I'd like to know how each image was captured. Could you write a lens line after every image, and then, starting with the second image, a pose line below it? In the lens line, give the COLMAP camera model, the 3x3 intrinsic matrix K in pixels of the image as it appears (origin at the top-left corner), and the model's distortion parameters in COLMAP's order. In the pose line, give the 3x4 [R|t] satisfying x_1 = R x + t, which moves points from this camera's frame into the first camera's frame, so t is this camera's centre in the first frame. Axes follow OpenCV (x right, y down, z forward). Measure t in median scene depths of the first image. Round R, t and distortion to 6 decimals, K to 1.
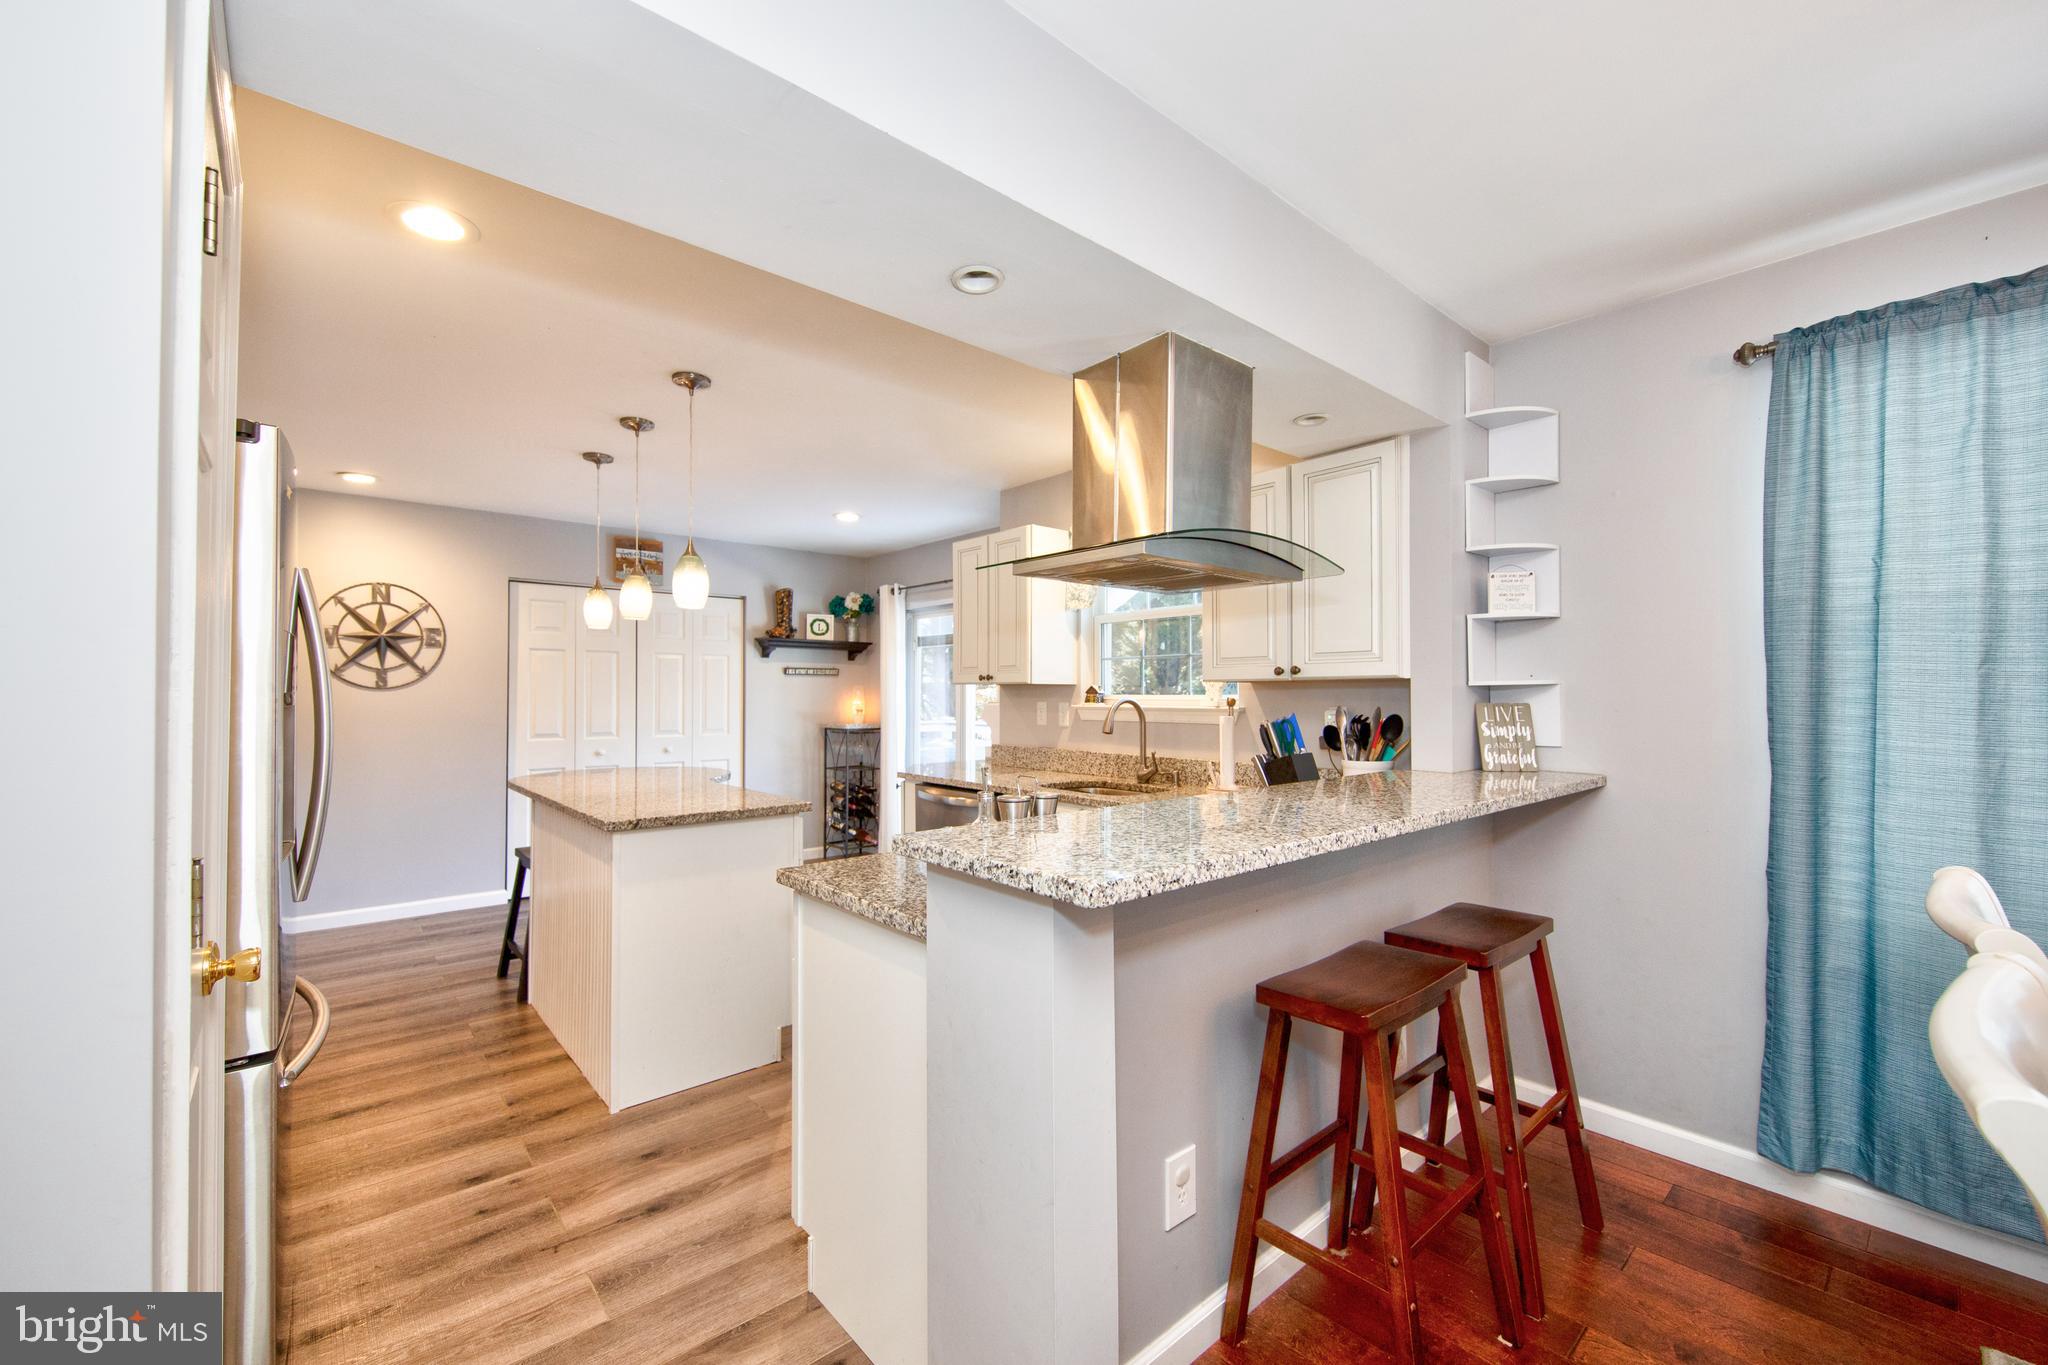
lens RADIAL K [[818.1, 0, 1013.4], [0, 818.1, 688.0], [0, 0, 1]] dist [0.004365, -0.000498]
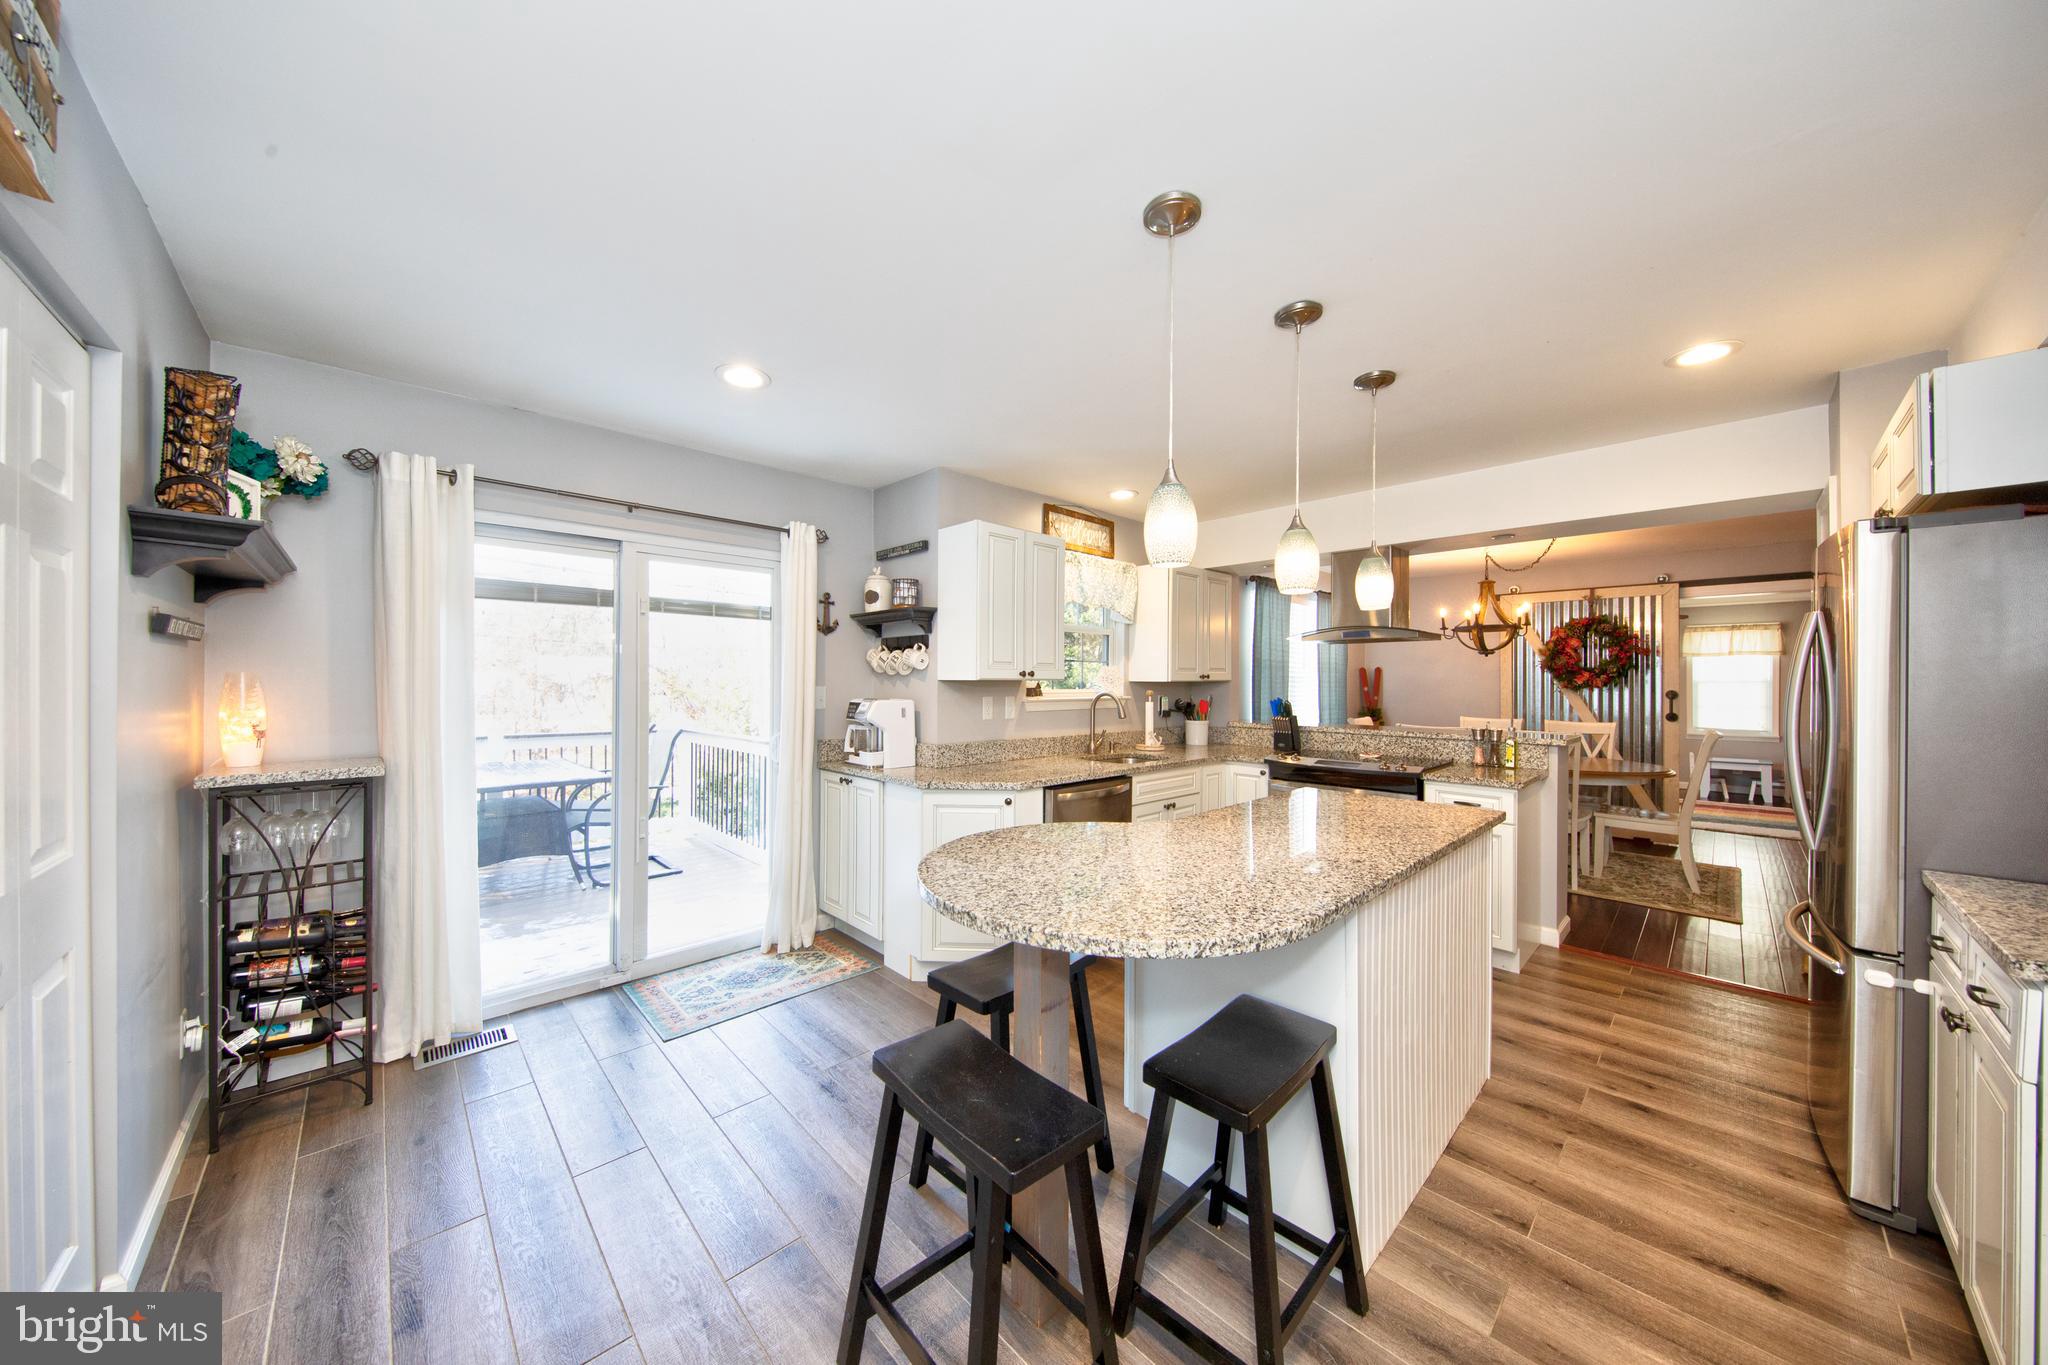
lens RADIAL K [[686.4, 0, 1012.1], [0, 686.4, 673.4], [0, 0, 1]] dist [-0.001606, -0.000224]
pose [[-0.046314, 0.010137, 0.998875, -0.965447], [-0.012546, 0.999864, -0.010729, -0.003974], [-0.998848, -0.013029, -0.046181, 1.177138]]
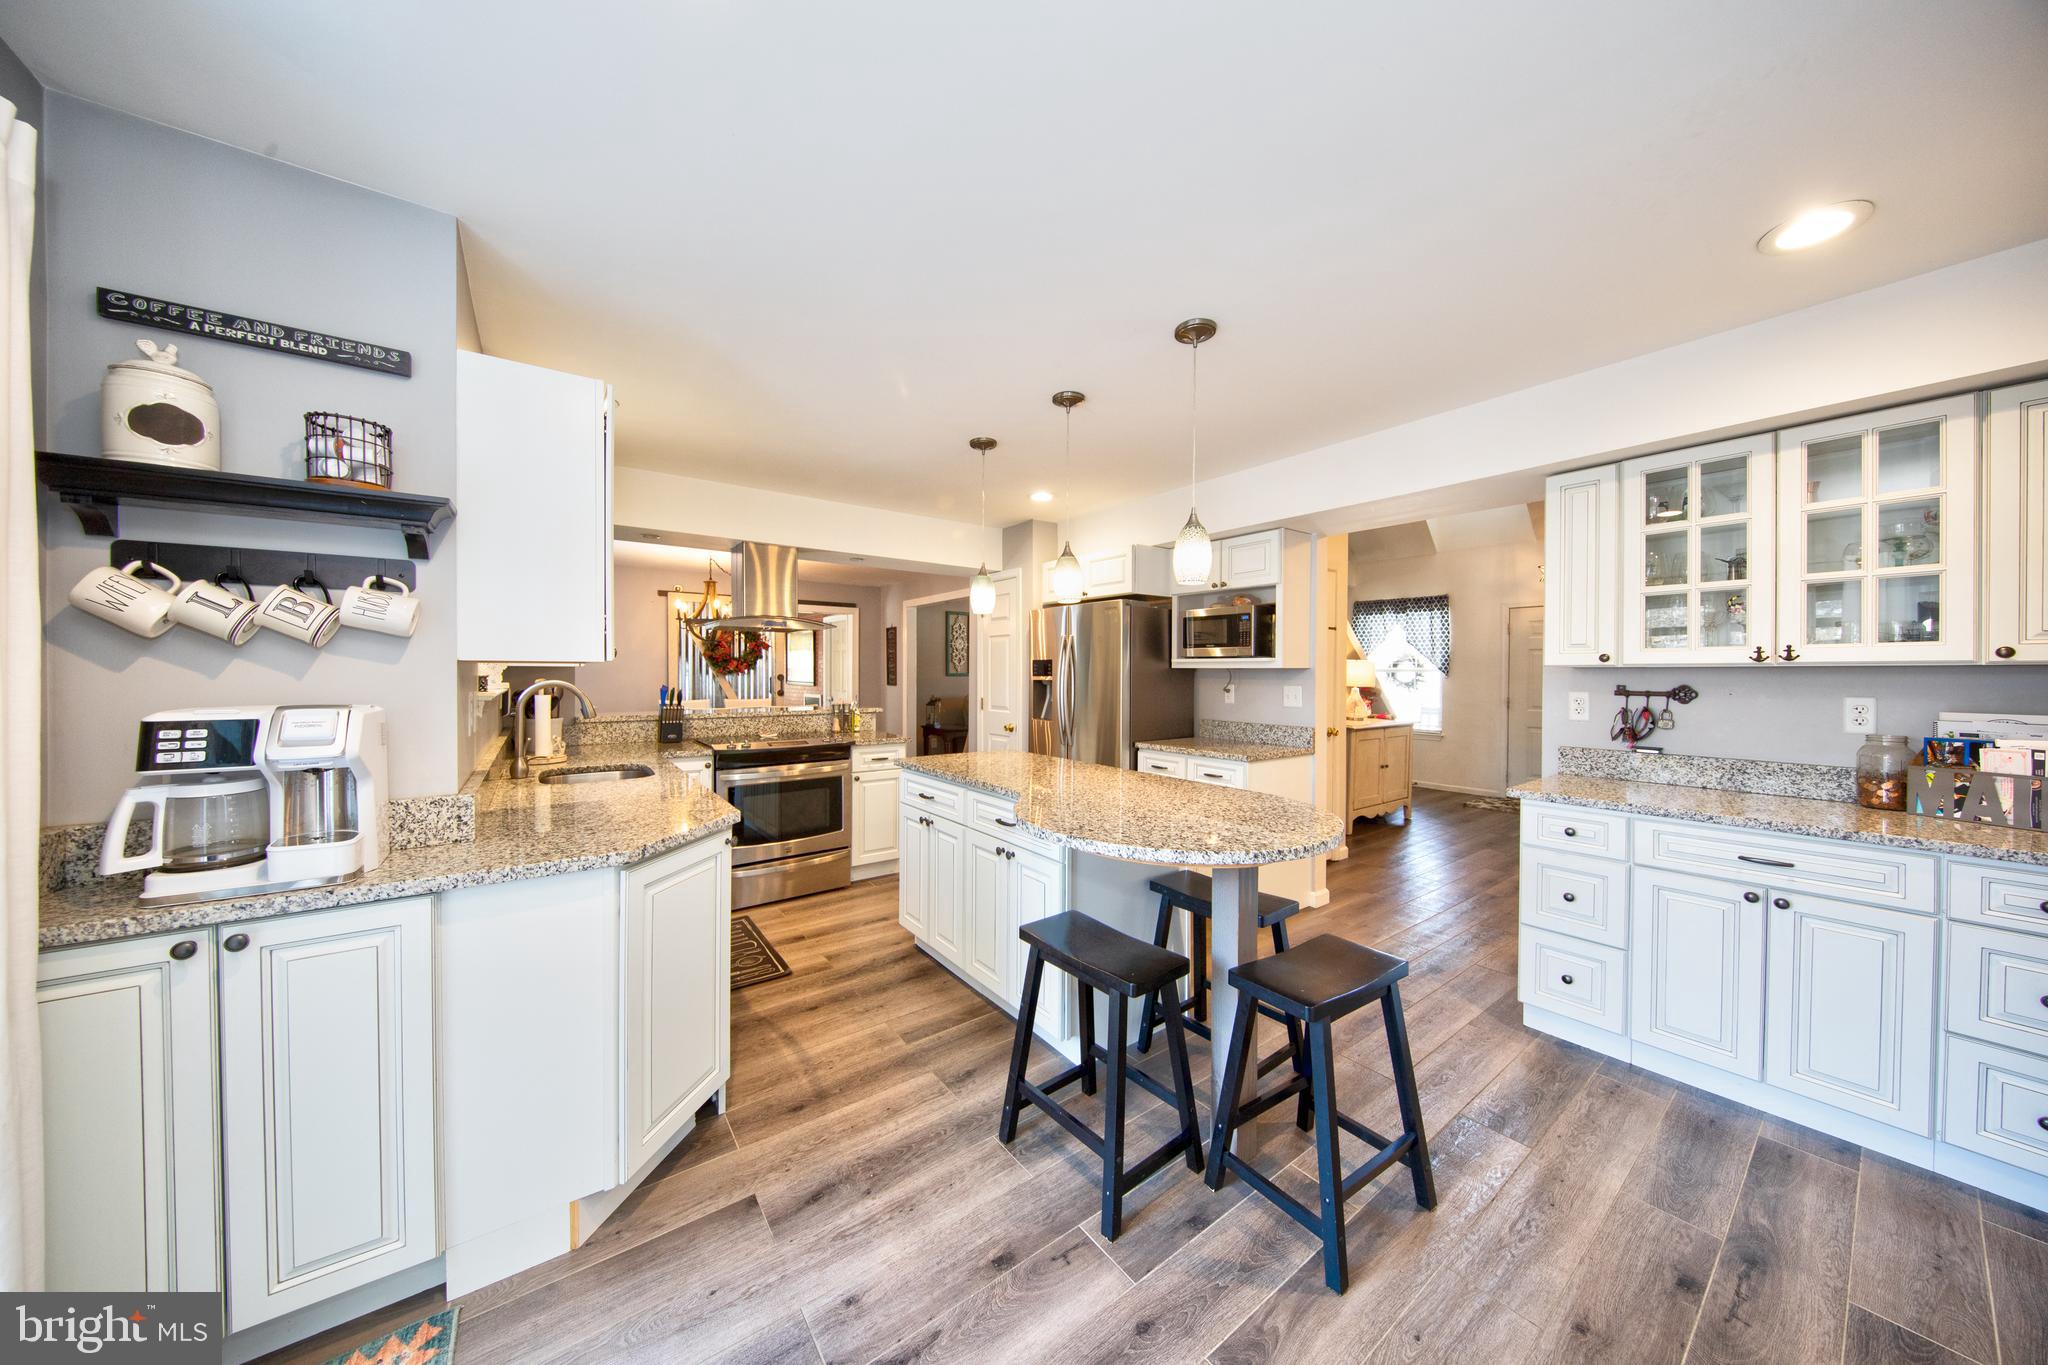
lens RADIAL K [[646.9, 0, 1022.4], [0, 646.9, 679.3], [0, 0, 1]] dist [0.000940, -0.000564]
pose [[-0.997545, -0.003972, 0.069911, -0.427086], [-0.003774, 0.999988, 0.002966, 0.005872], [-0.069922, 0.002695, -0.997549, 1.637415]]
